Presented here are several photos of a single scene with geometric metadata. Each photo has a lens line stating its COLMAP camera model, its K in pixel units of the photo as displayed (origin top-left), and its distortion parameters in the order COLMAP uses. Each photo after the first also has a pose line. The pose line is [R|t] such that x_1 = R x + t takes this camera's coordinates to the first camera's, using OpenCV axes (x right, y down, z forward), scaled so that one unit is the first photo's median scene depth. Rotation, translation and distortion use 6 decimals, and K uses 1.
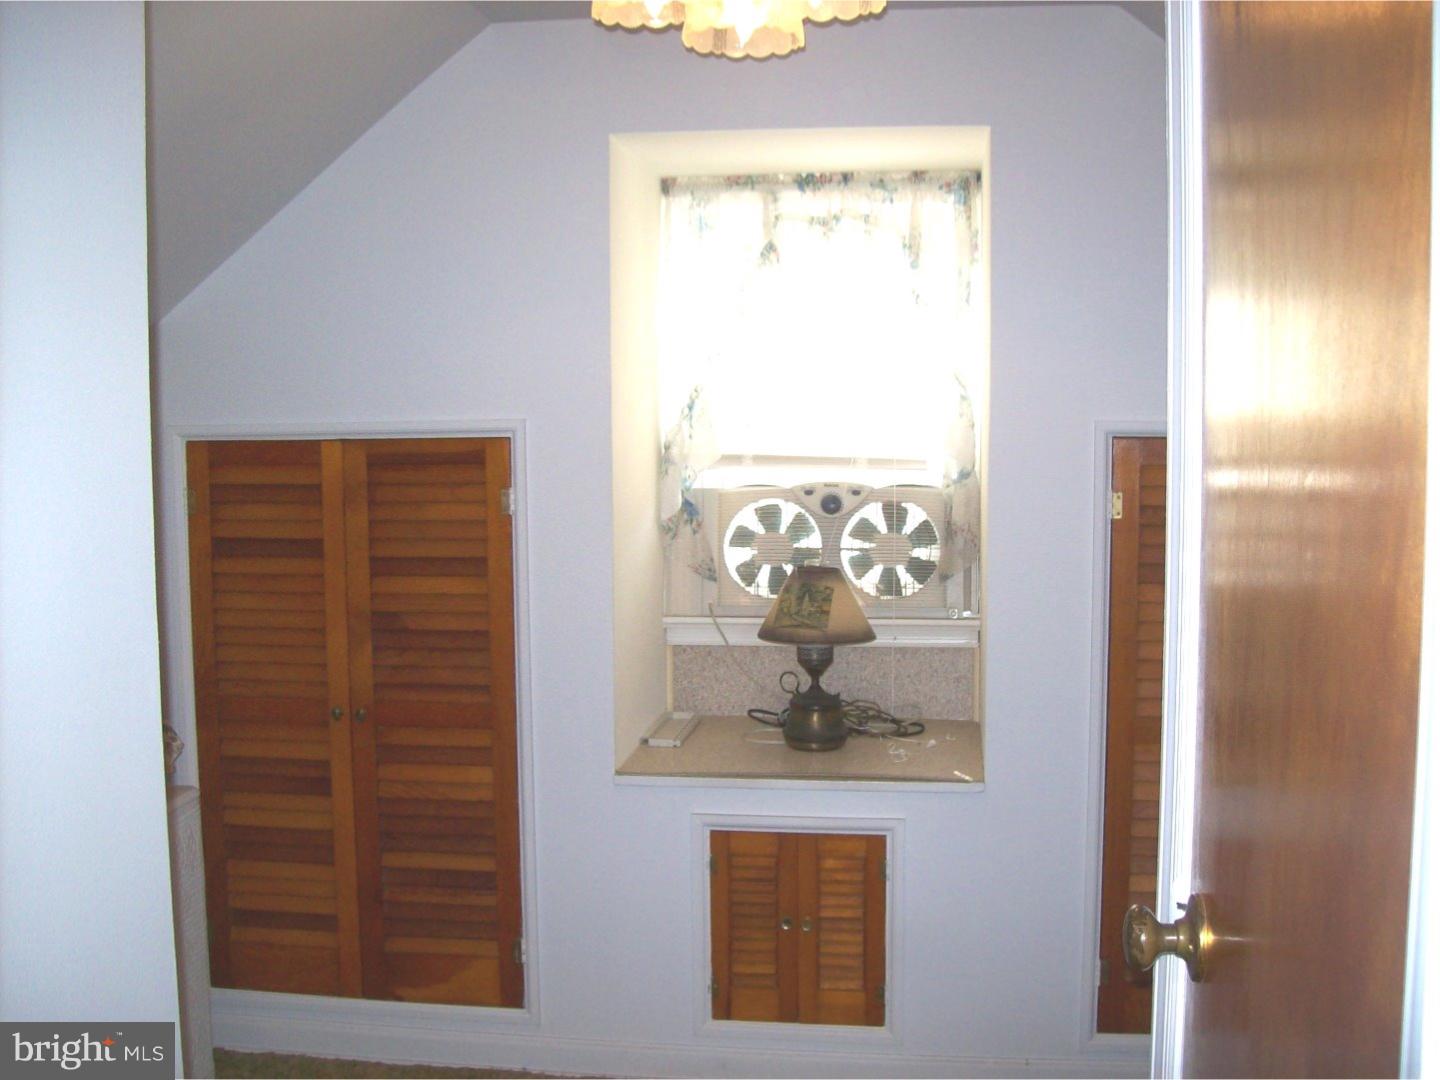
lens RADIAL K [[1496.9, 0, 720.0], [0, 1496.9, 540.0], [0, 0, 1]] dist [-0.222056, 0.000751]
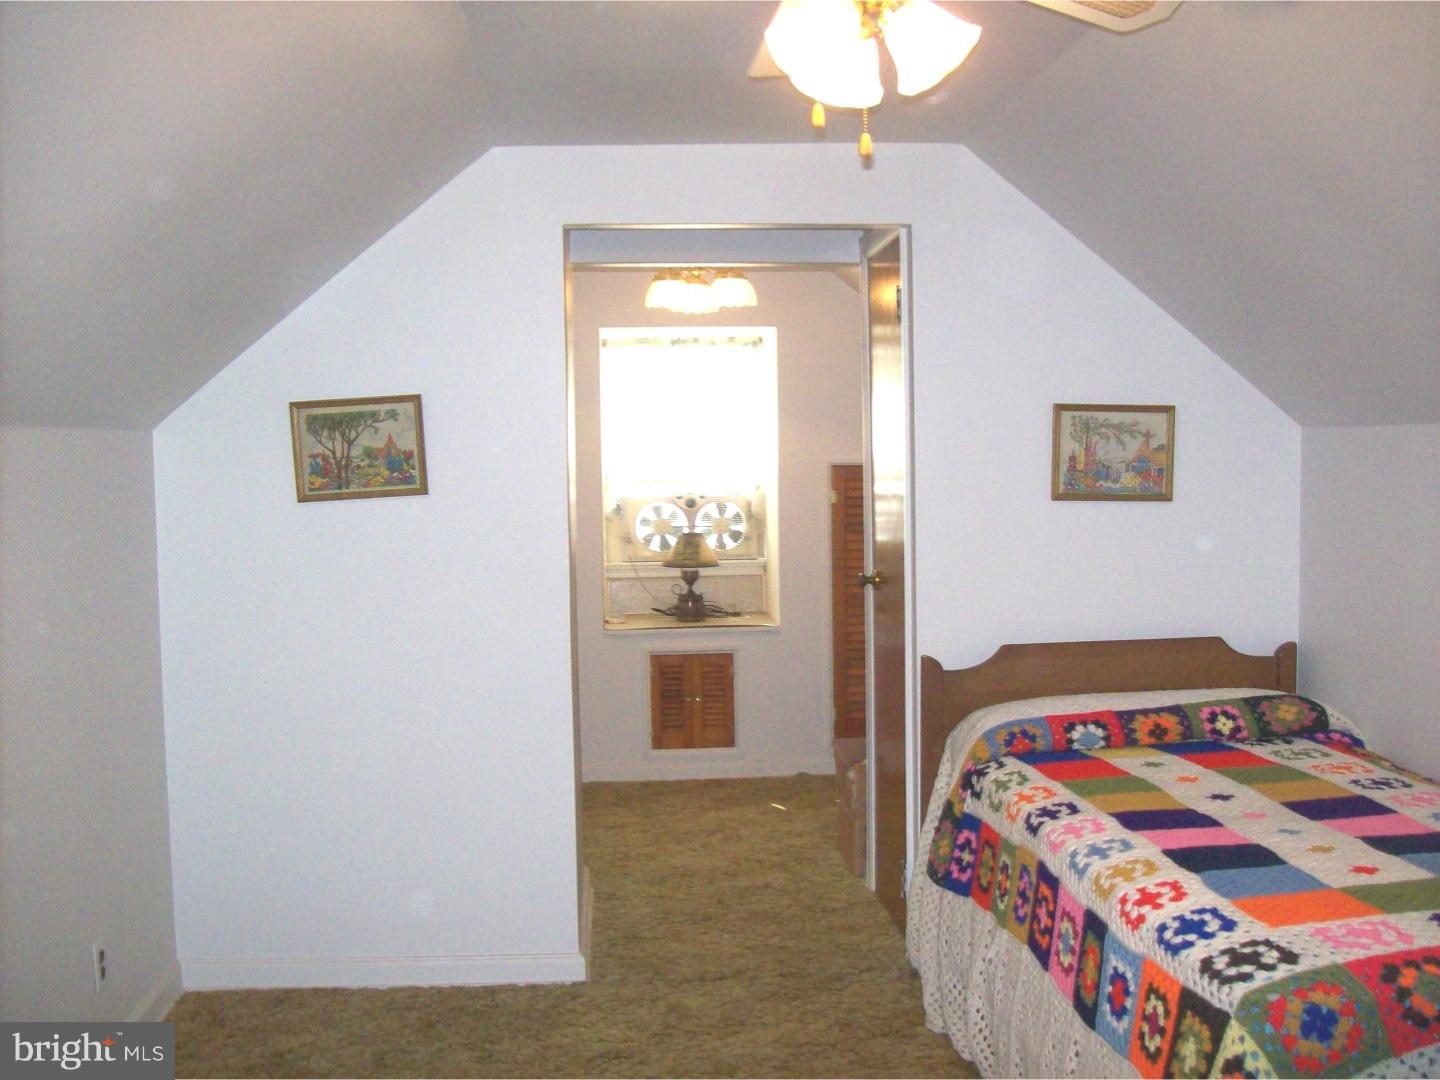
lens RADIAL K [[1496.9, 0, 720.0], [0, 1496.9, 540.0], [0, 0, 1]] dist [-0.222056, 0.000751]
pose [[0.979516, -0.018828, 0.200484, -0.292143], [0.025042, 0.999280, -0.028503, 0.083535], [-0.199803, 0.032940, 0.979282, -0.975126]]
